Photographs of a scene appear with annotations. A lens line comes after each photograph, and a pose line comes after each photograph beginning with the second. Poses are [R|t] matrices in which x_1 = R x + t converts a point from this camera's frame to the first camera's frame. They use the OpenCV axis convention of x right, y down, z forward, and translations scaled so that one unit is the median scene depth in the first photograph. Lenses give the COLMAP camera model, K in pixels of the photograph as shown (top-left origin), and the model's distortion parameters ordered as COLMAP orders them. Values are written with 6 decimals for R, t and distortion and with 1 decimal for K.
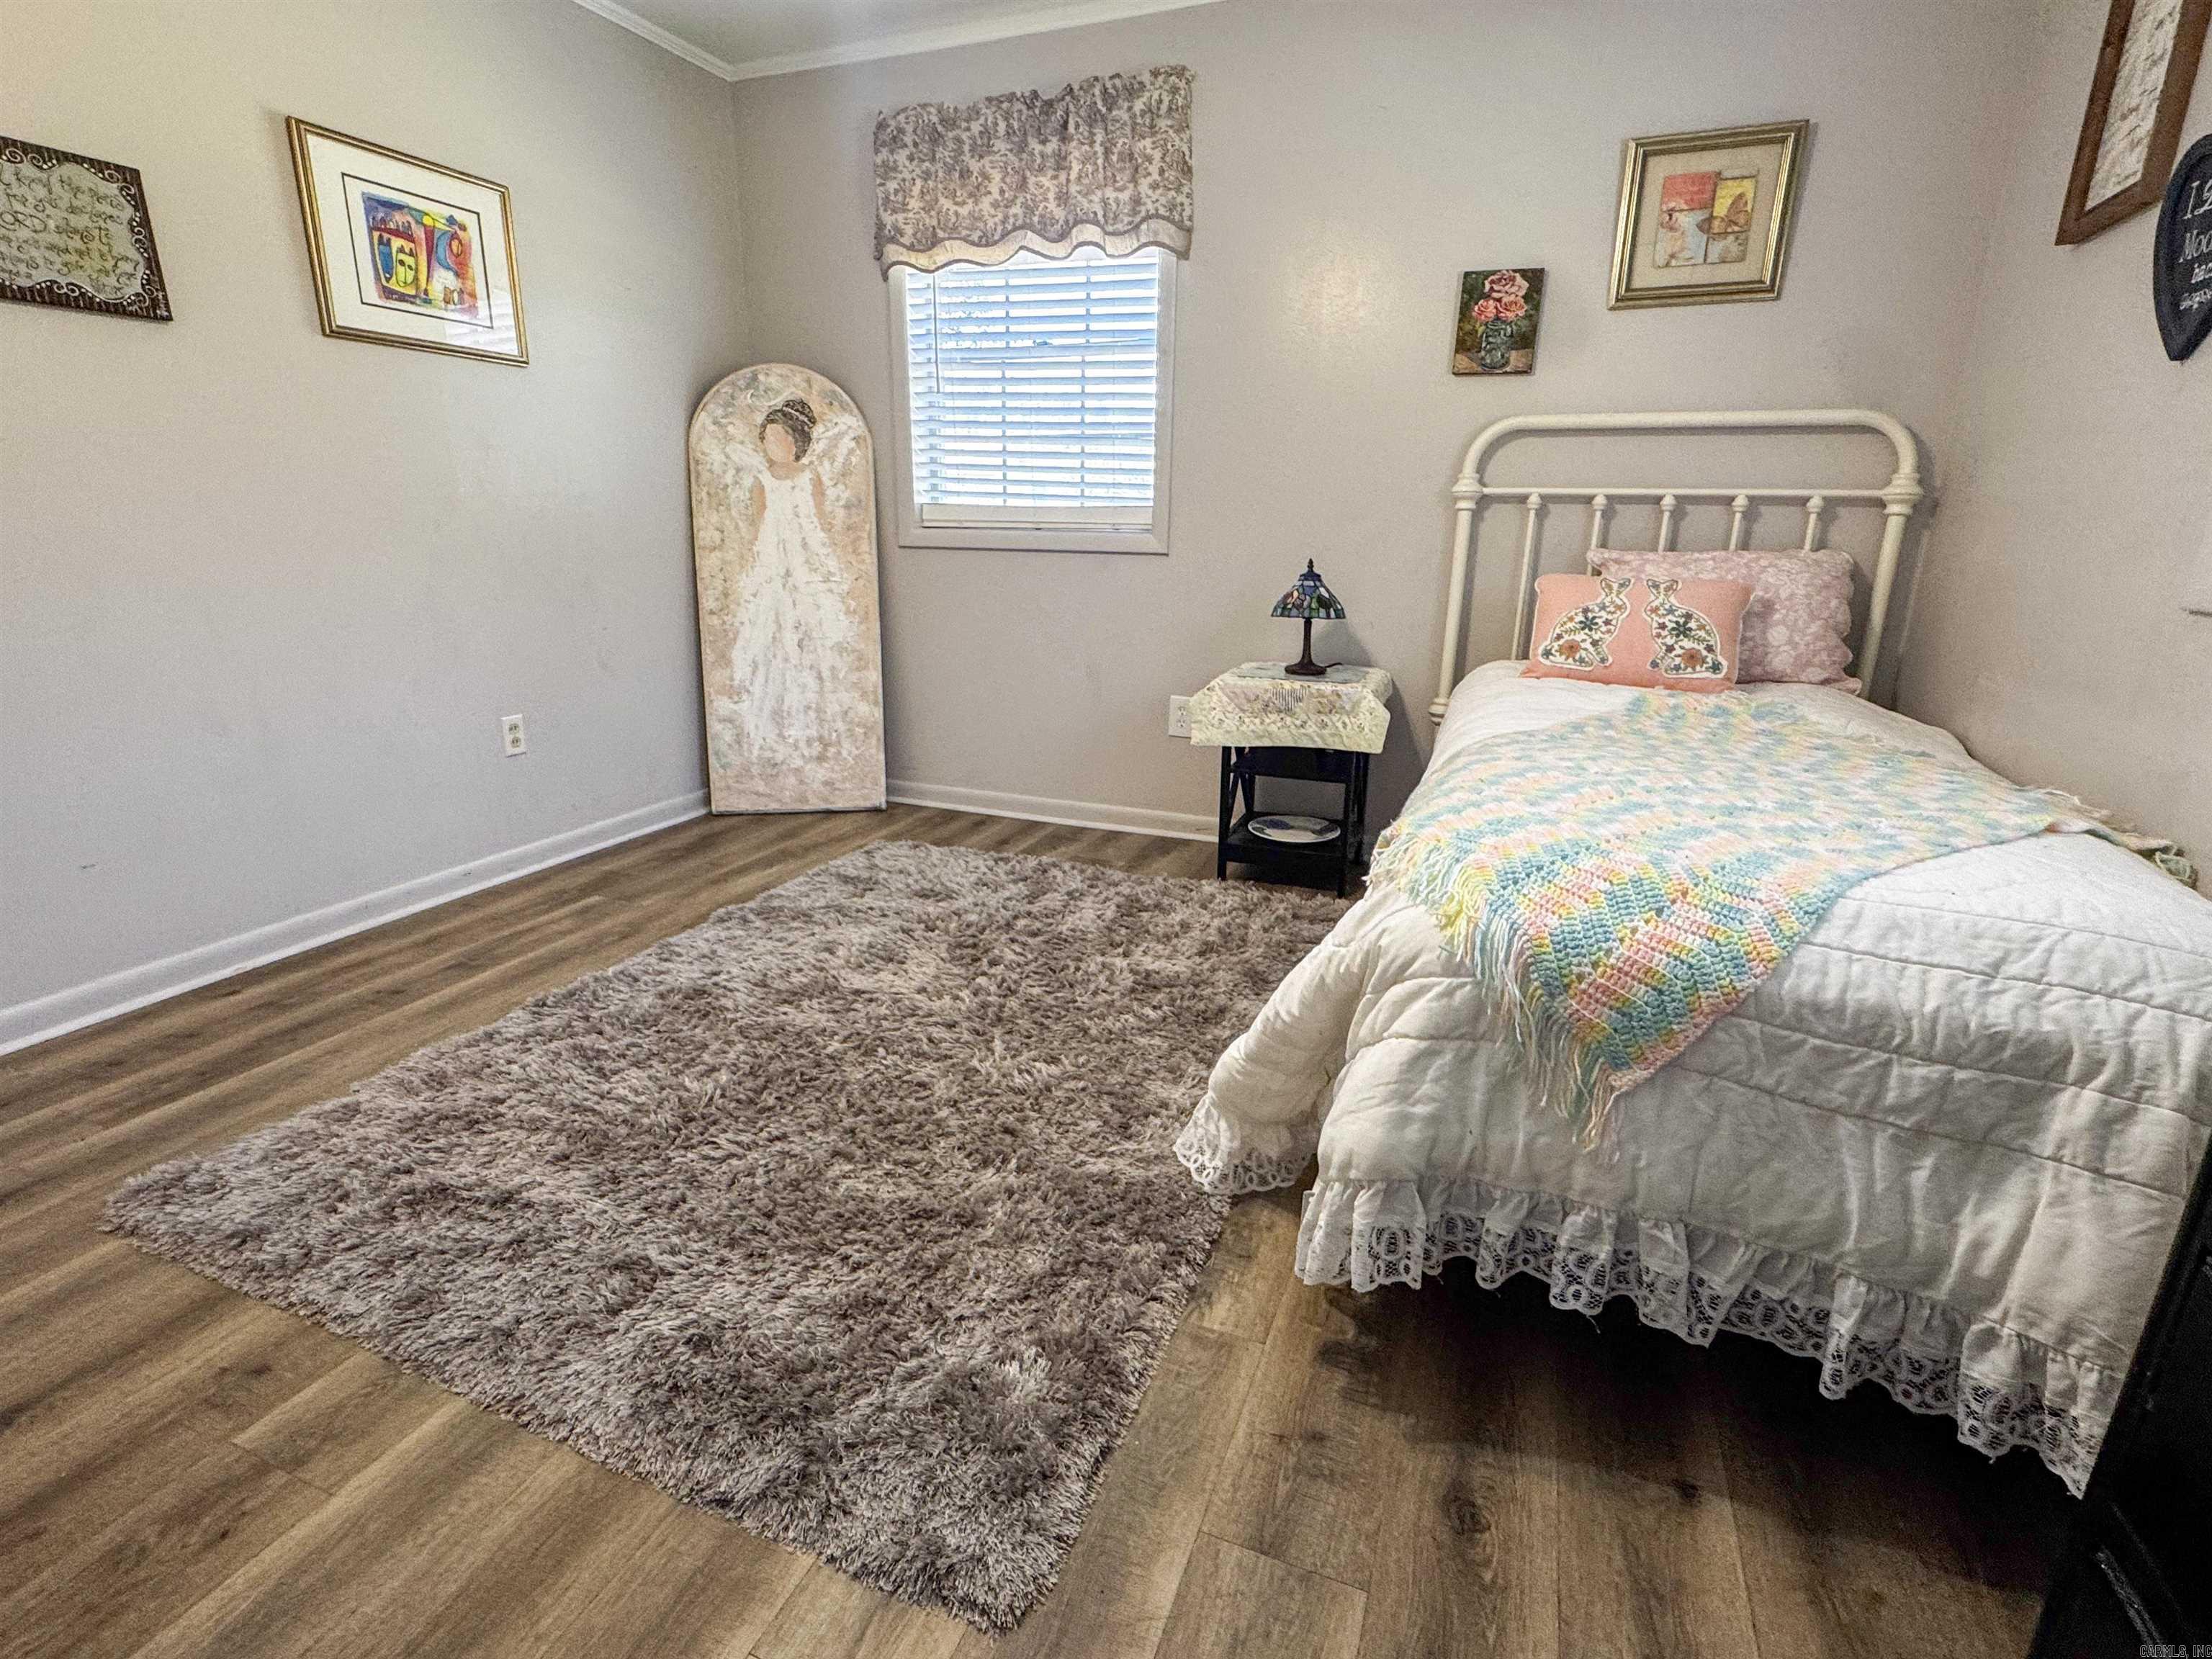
lens RADIAL K [[1045.3, 0, 1106.0], [0, 1045.3, 829.5], [0, 0, 1]] dist [-0.011947, 0.000217]
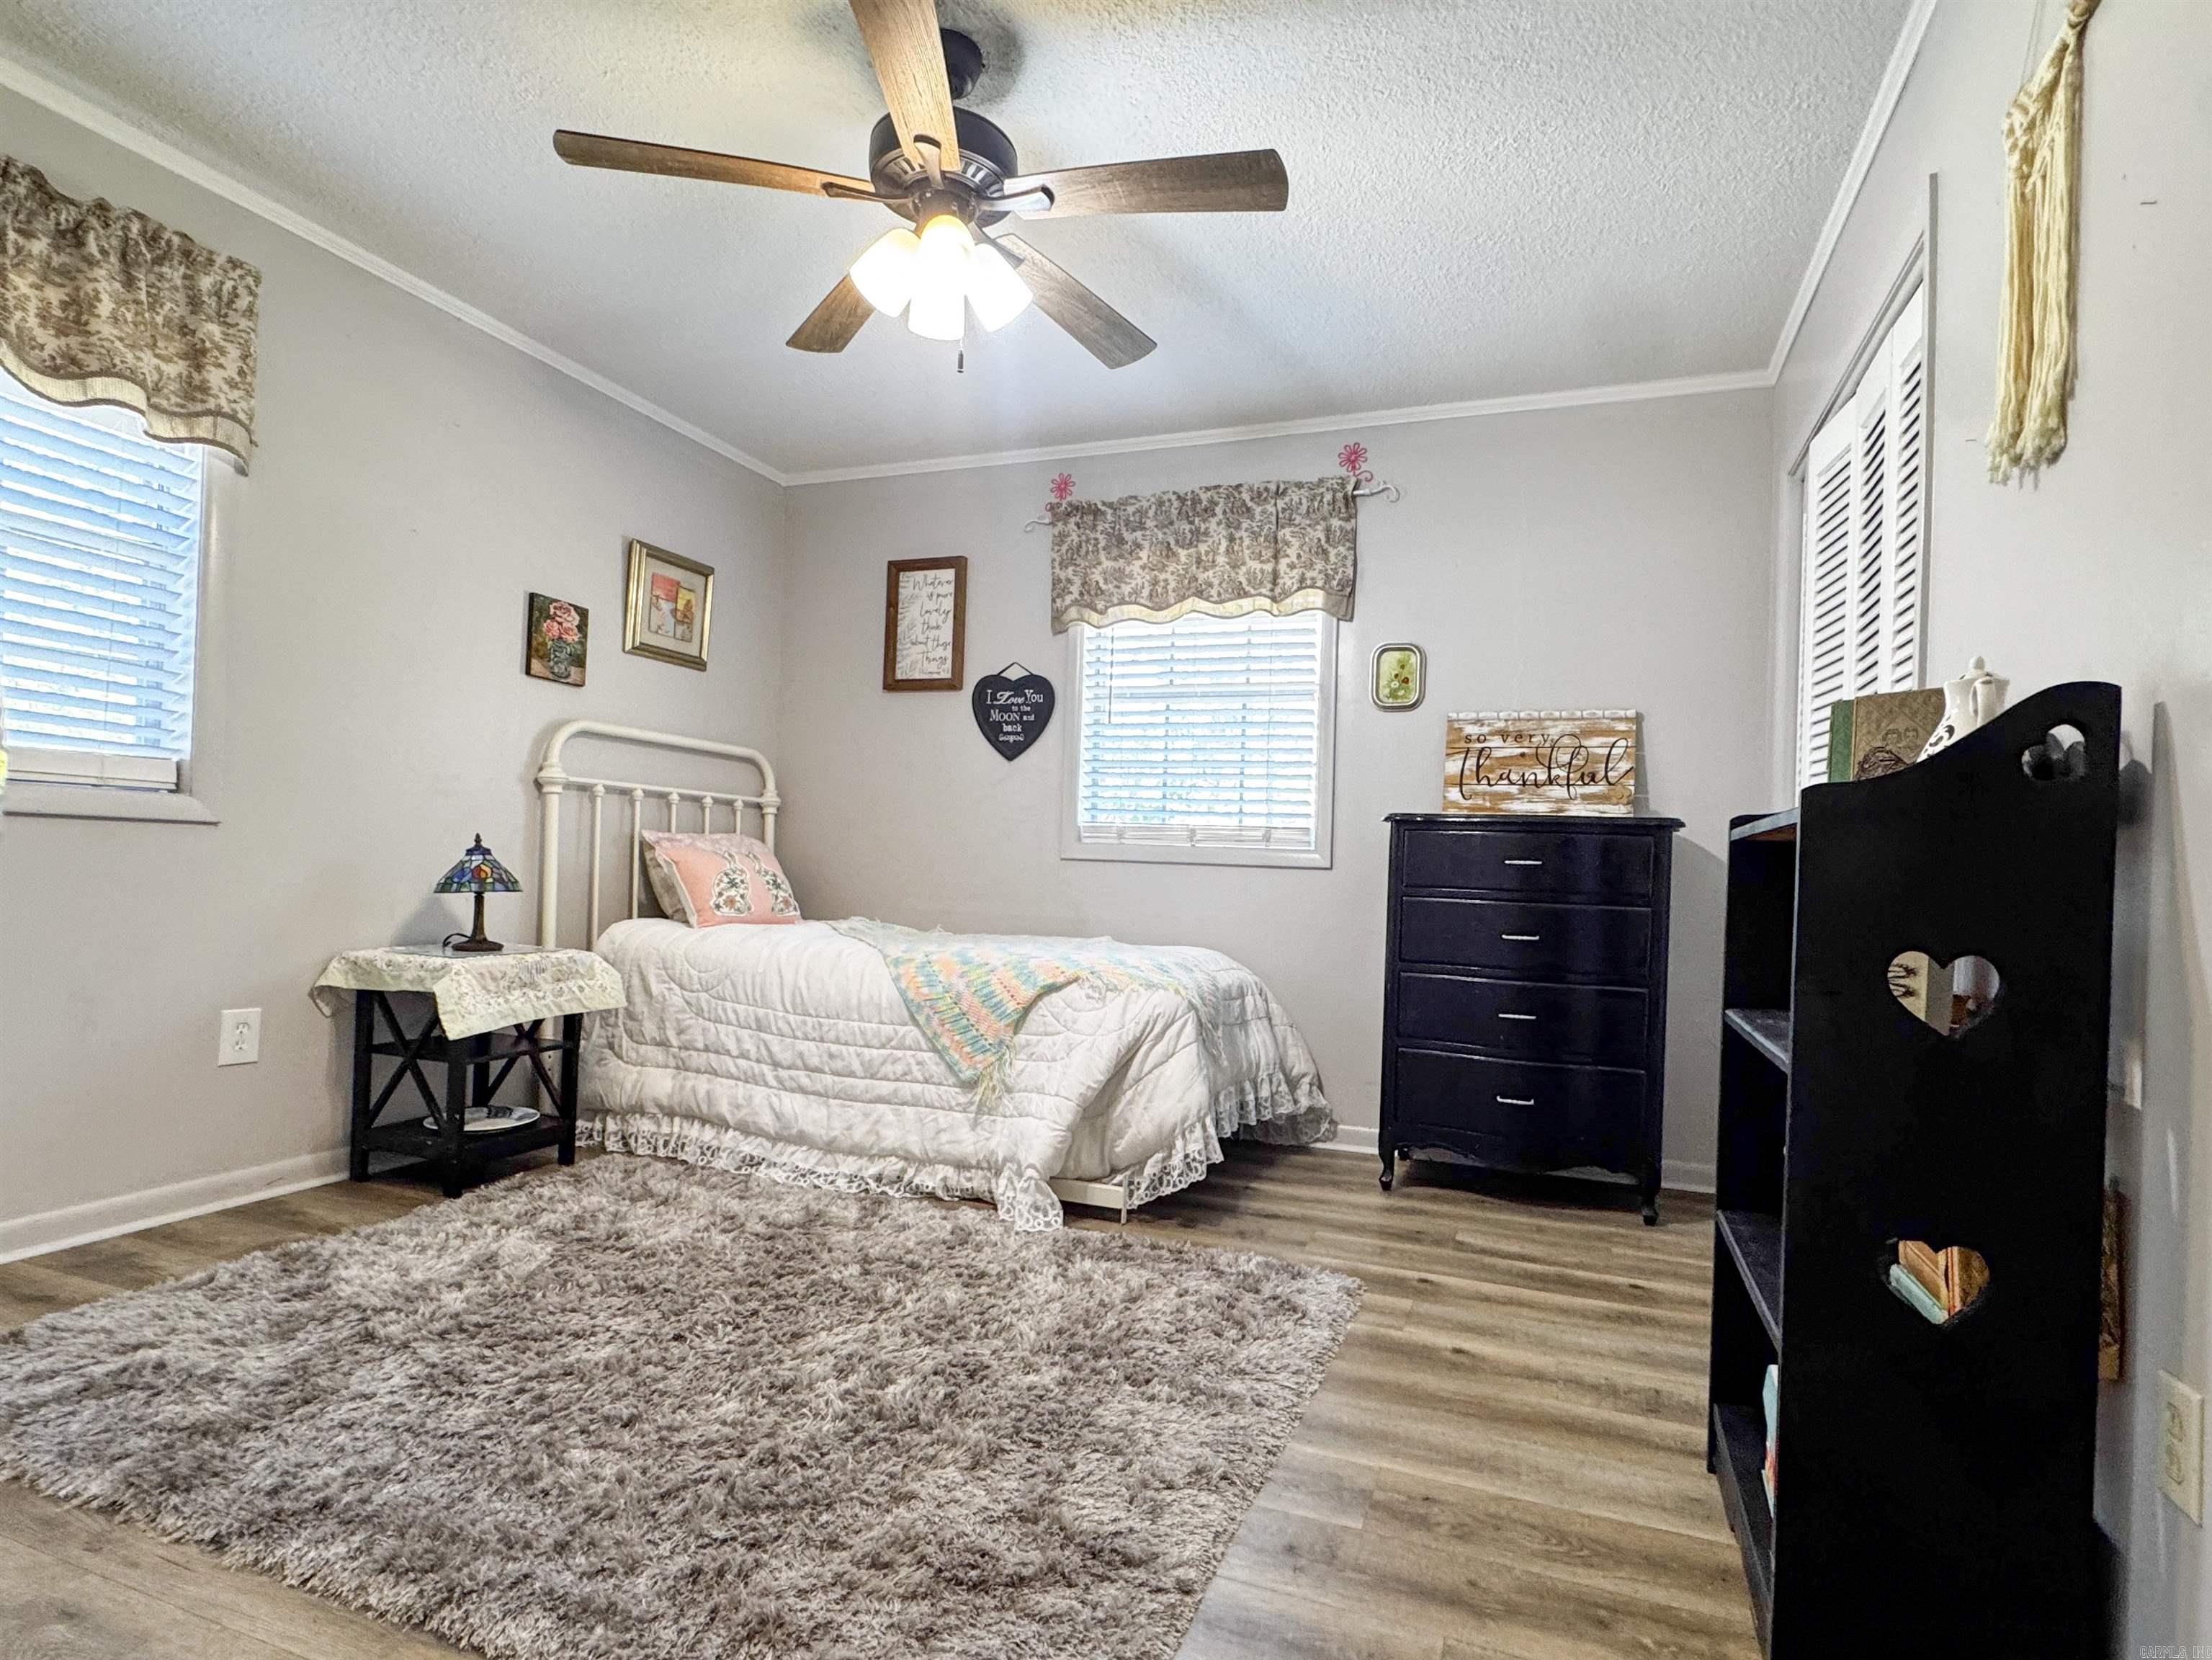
lens RADIAL K [[1153.9, 0, 1106.0], [0, 1153.9, 830.0], [0, 0, 1]] dist [0.004473, 0.000791]
pose [[-0.019353, 0.016607, 0.999675, -0.930811], [0.237290, 0.971370, -0.011543, -0.114829], [-0.971246, 0.236989, -0.022739, 0.471031]]
